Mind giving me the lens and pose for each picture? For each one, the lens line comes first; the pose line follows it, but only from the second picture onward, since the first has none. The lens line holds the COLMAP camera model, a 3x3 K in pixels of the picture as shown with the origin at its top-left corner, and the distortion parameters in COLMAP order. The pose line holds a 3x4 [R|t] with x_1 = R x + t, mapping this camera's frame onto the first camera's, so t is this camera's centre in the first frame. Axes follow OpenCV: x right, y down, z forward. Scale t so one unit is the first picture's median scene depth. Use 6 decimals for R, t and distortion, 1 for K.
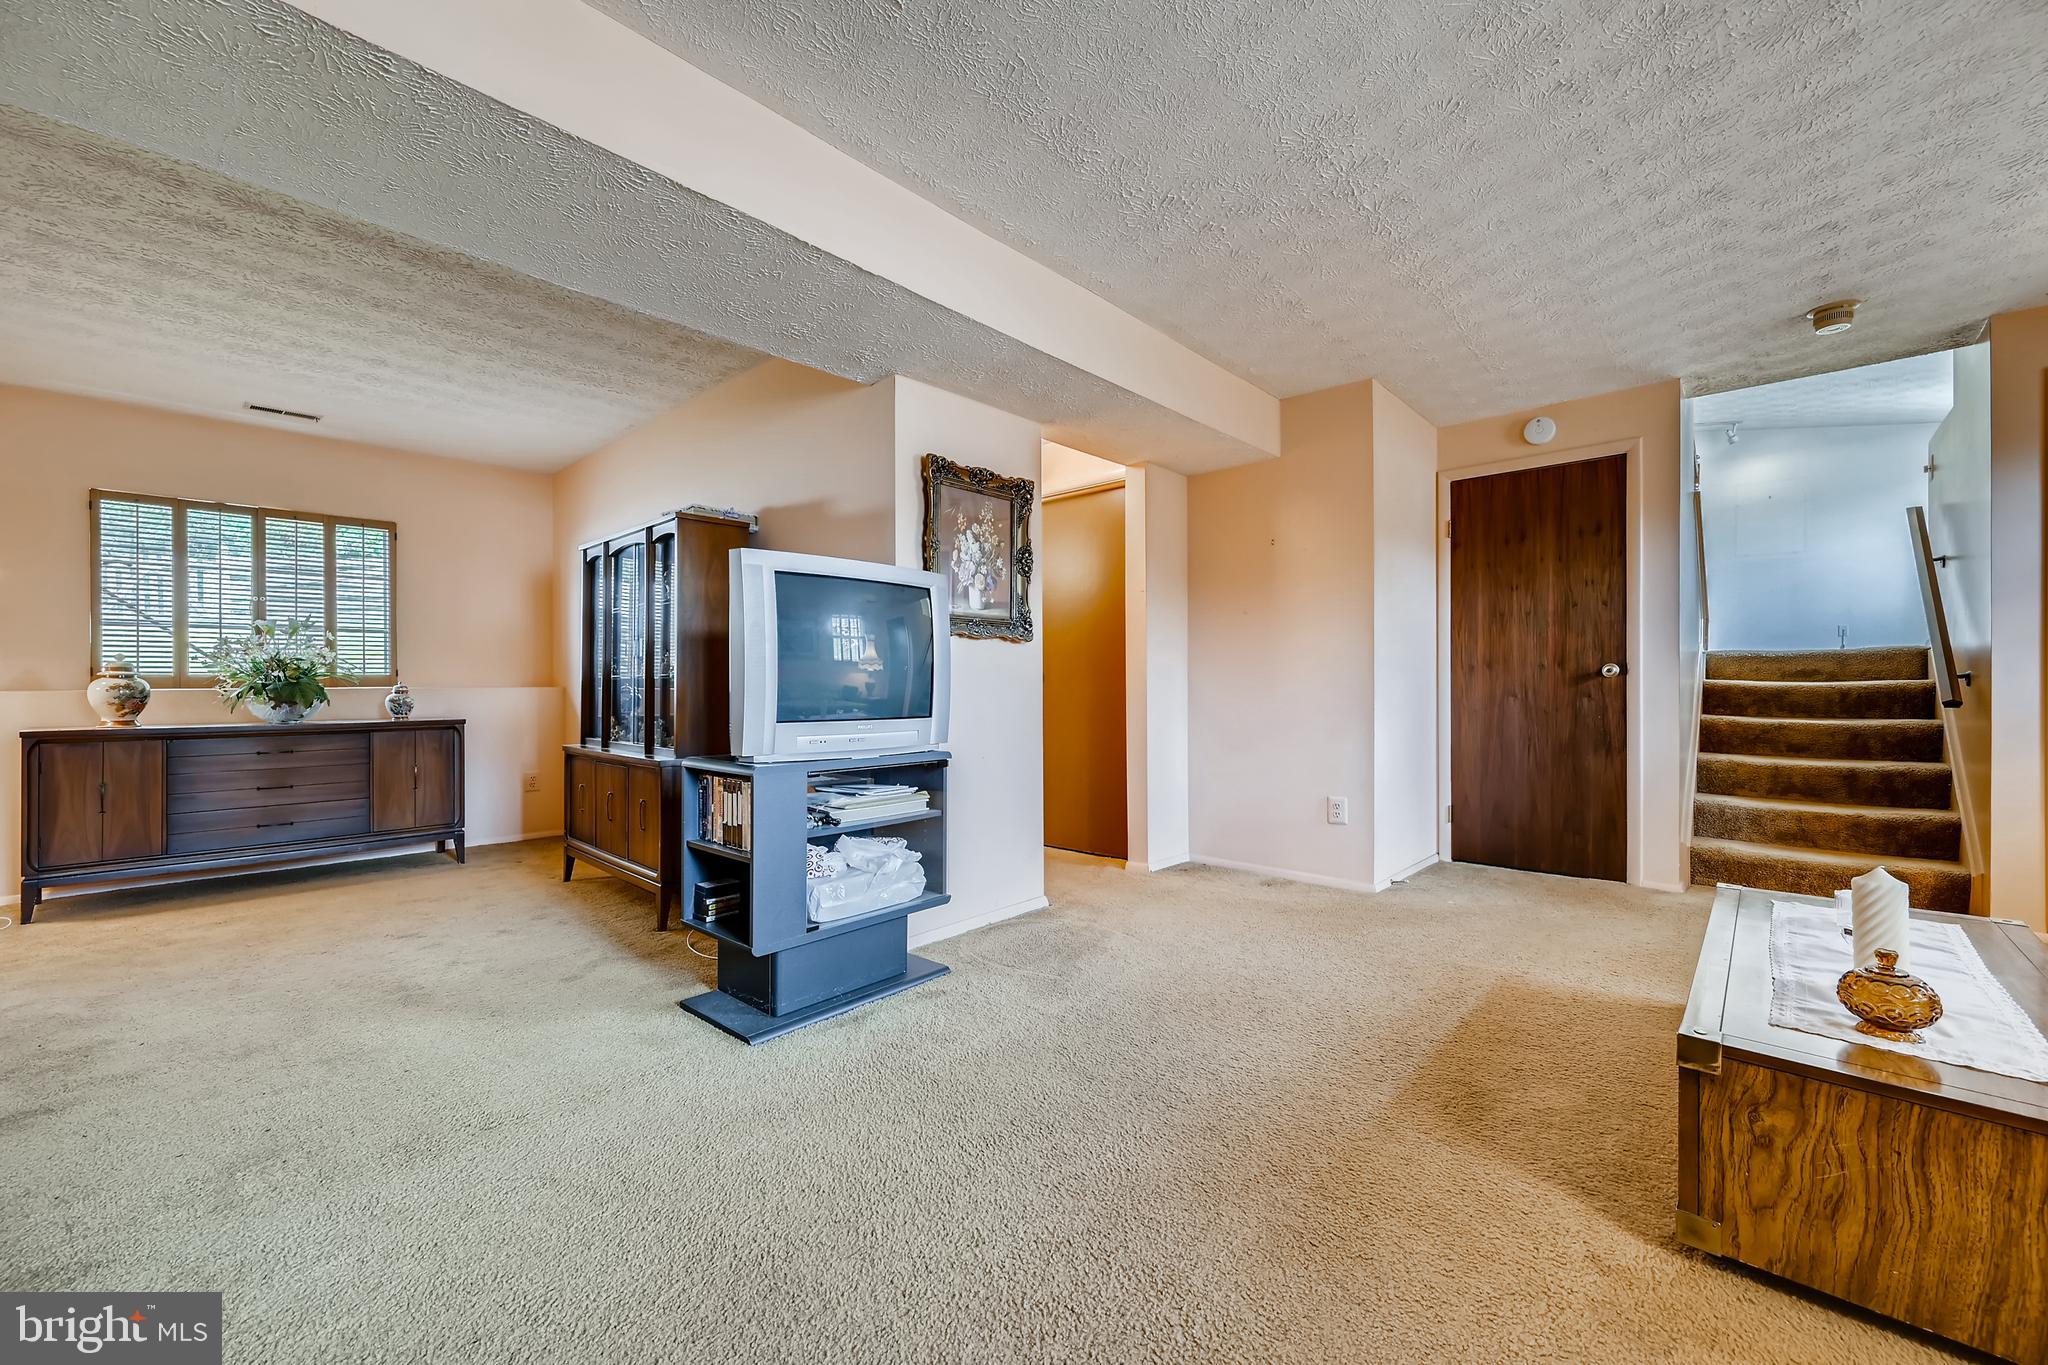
lens RADIAL K [[819.3, 0, 1026.8], [0, 819.3, 687.6], [0, 0, 1]] dist [0.000489, 0.000243]
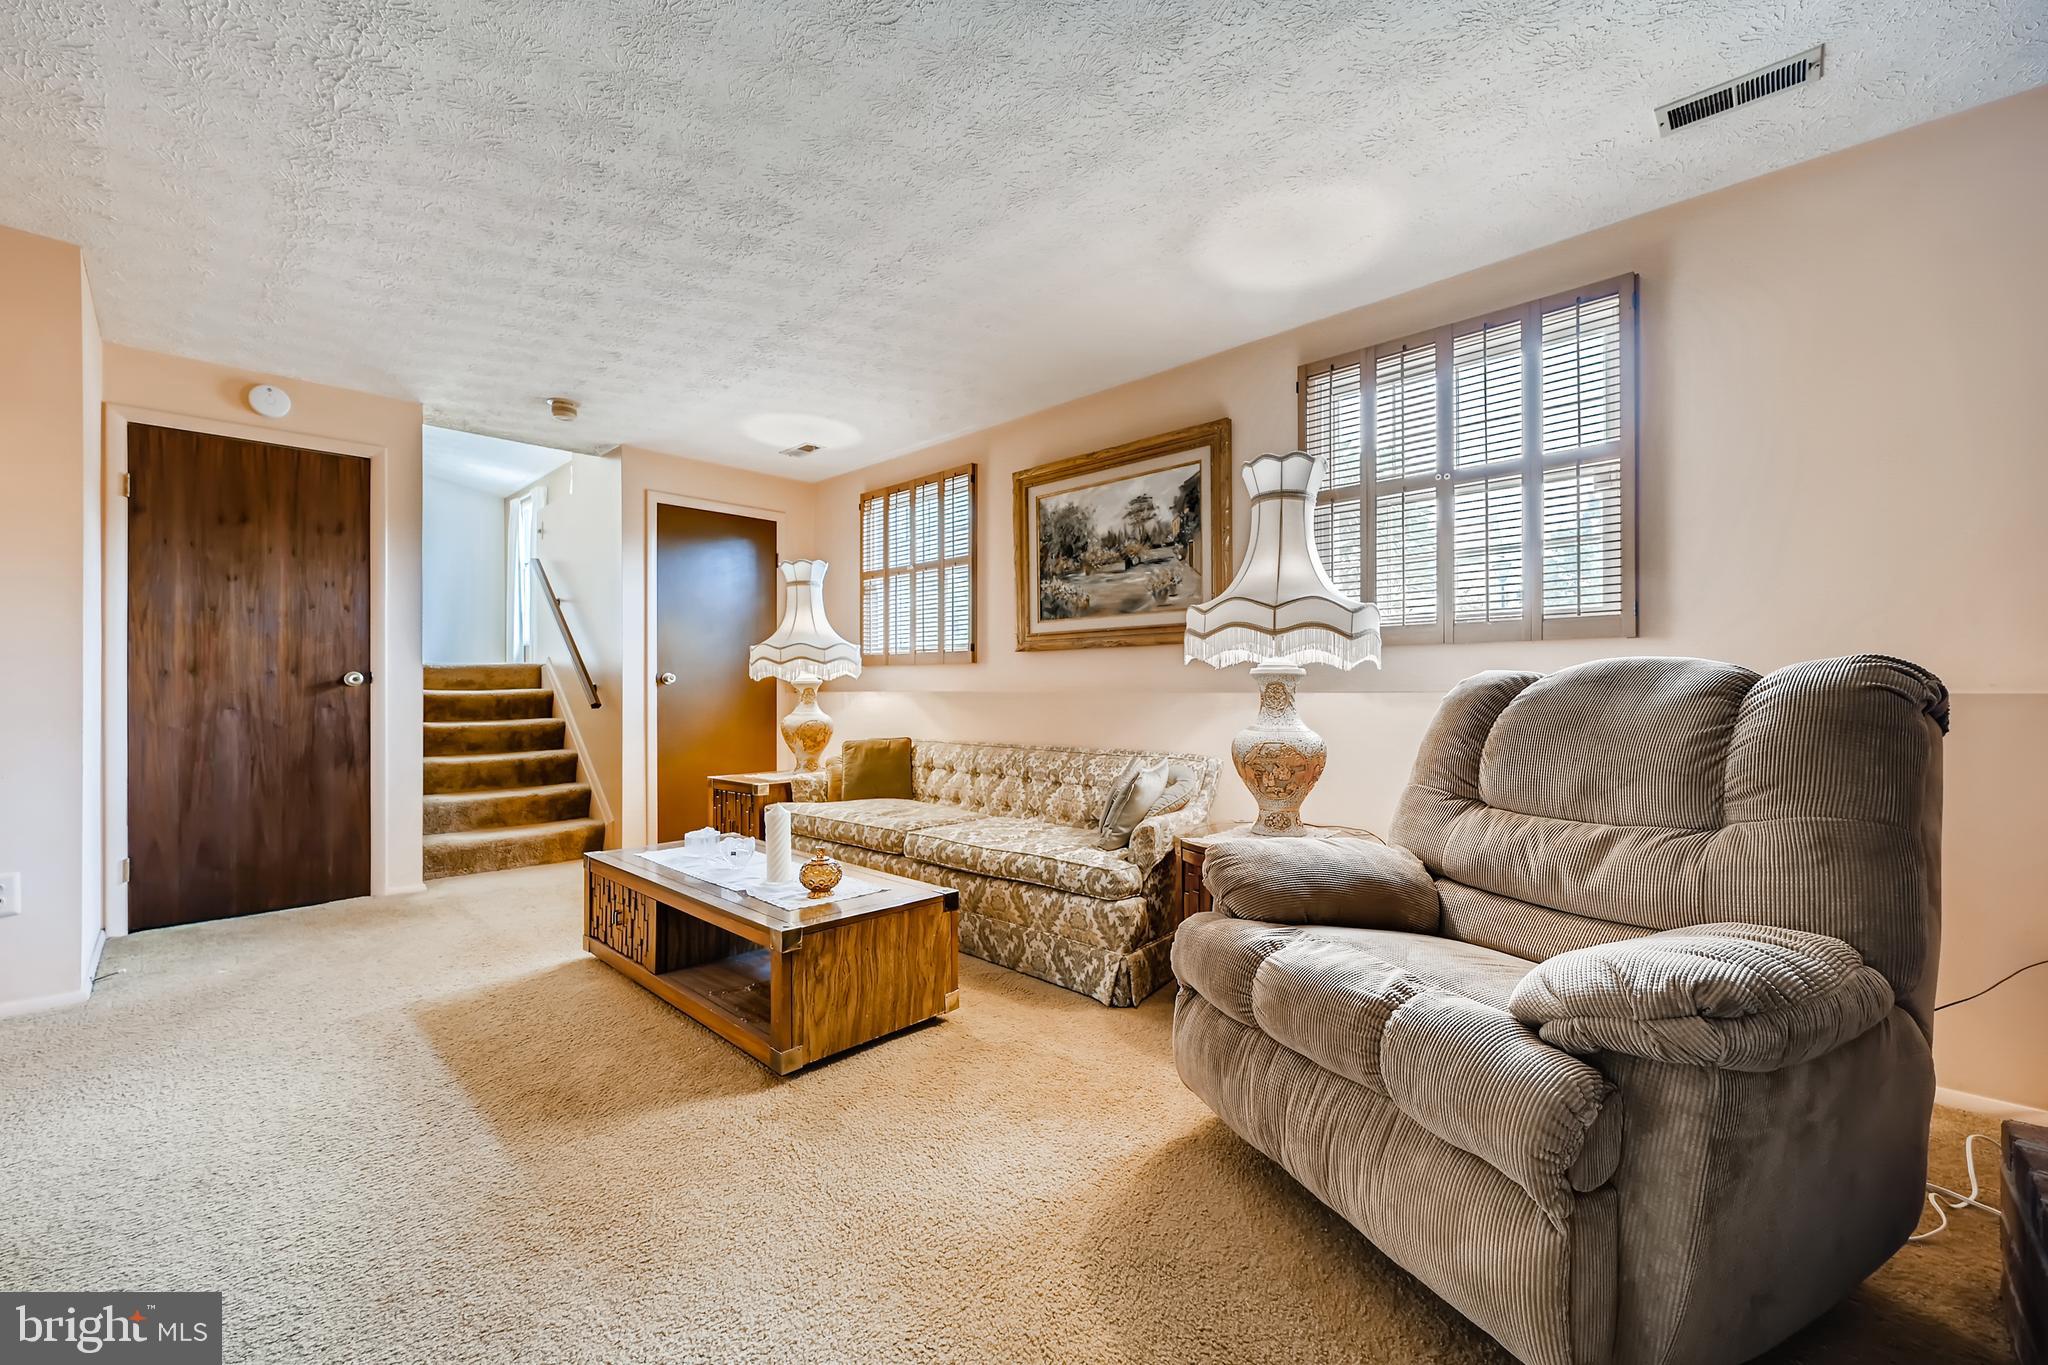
lens RADIAL K [[819.3, 0, 1026.8], [0, 819.3, 687.6], [0, 0, 1]] dist [0.000489, 0.000243]
pose [[0.009664, 0.003718, 0.999946, -0.240887], [0.008435, 0.999957, -0.003800, -0.000533], [-0.999918, 0.008471, 0.009632, 0.200833]]
